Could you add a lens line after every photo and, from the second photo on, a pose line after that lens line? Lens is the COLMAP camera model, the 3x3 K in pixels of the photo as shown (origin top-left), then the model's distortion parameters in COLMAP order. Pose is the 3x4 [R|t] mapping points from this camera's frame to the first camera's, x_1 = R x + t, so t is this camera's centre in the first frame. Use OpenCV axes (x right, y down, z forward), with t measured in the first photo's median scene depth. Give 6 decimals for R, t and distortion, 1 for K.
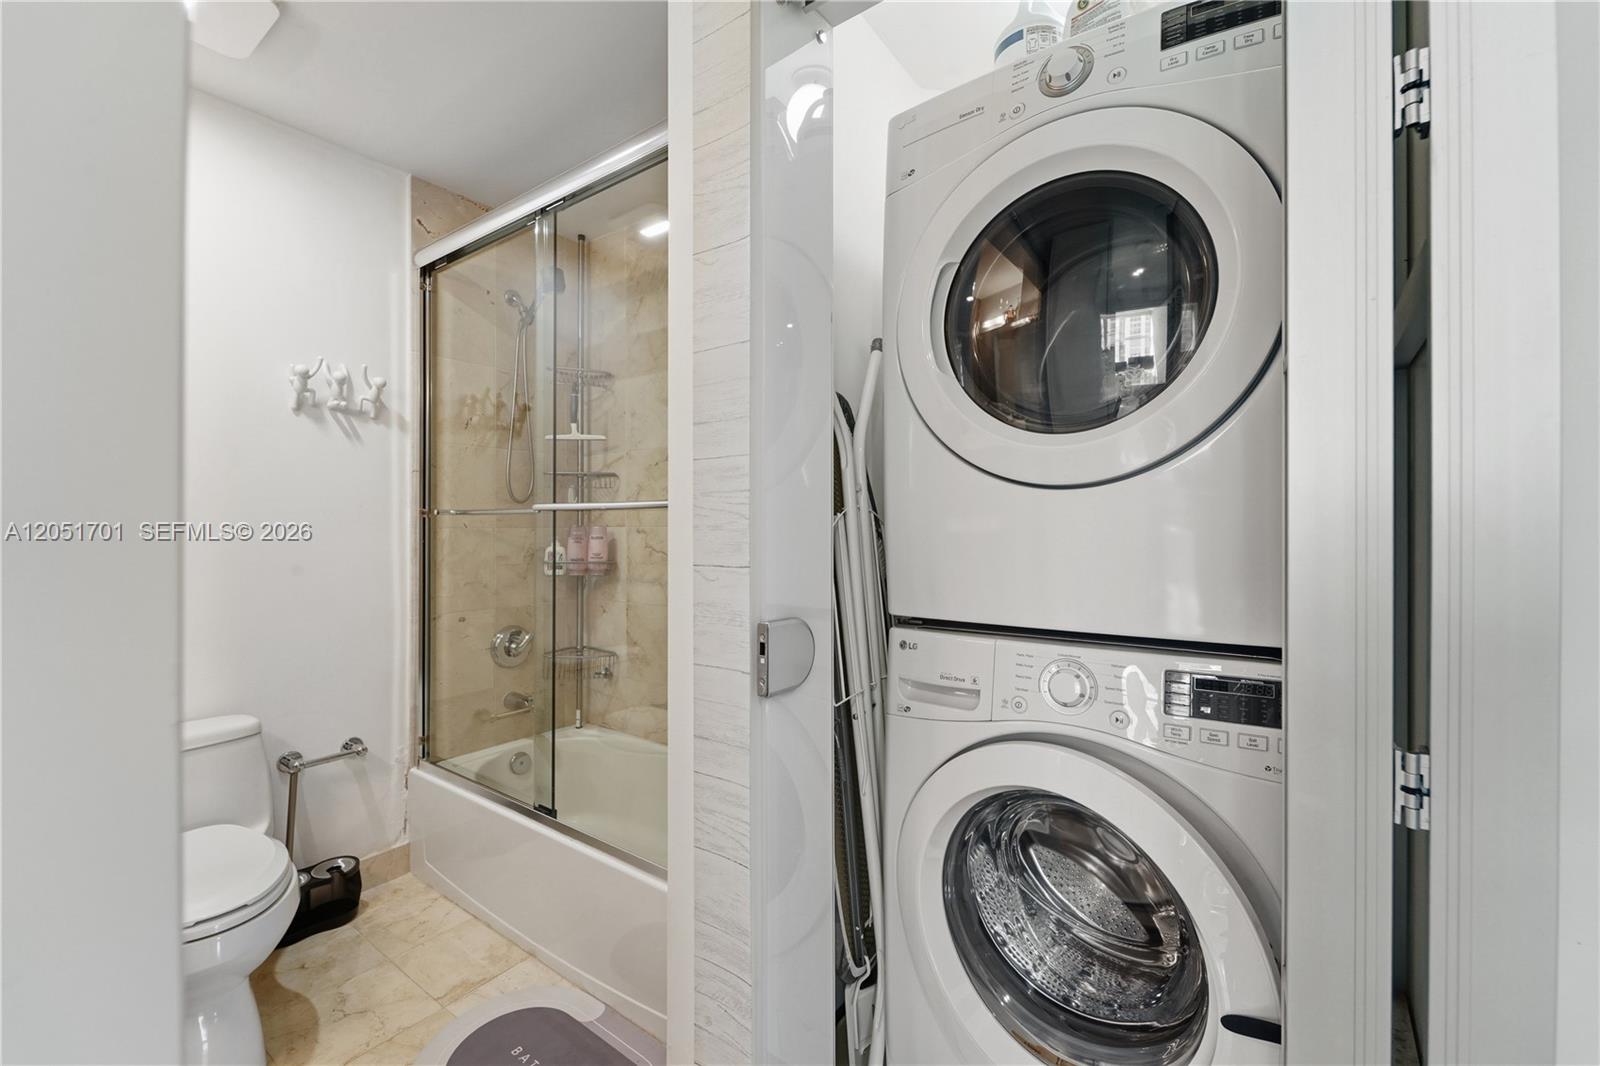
lens RADIAL K [[661.4, 0, 798.1], [0, 661.4, 527.9], [0, 0, 1]] dist [0.004282, -0.002004]
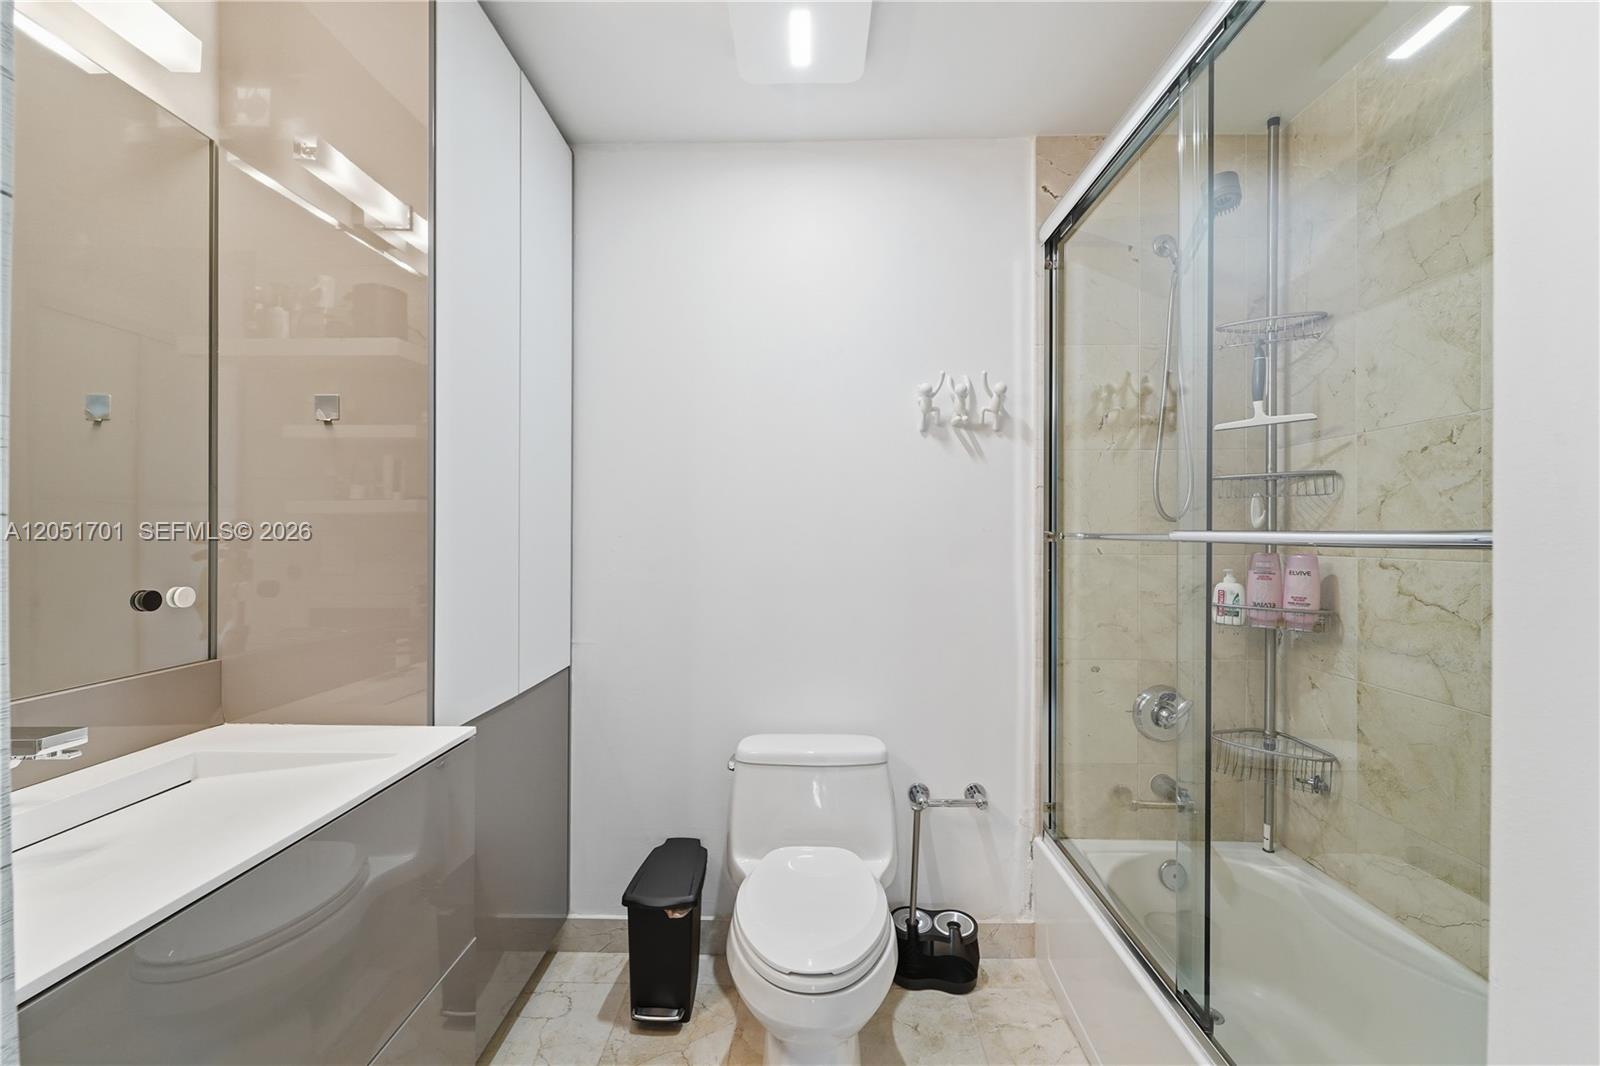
lens RADIAL K [[661.4, 0, 801.2], [0, 661.4, 530.9], [0, 0, 1]] dist [0.004282, -0.002004]
pose [[0.576309, 0.001078, -0.817231, -0.059365], [-0.002114, 0.999998, -0.000172, -0.026665], [0.817229, 0.001826, 0.576310, 0.245430]]
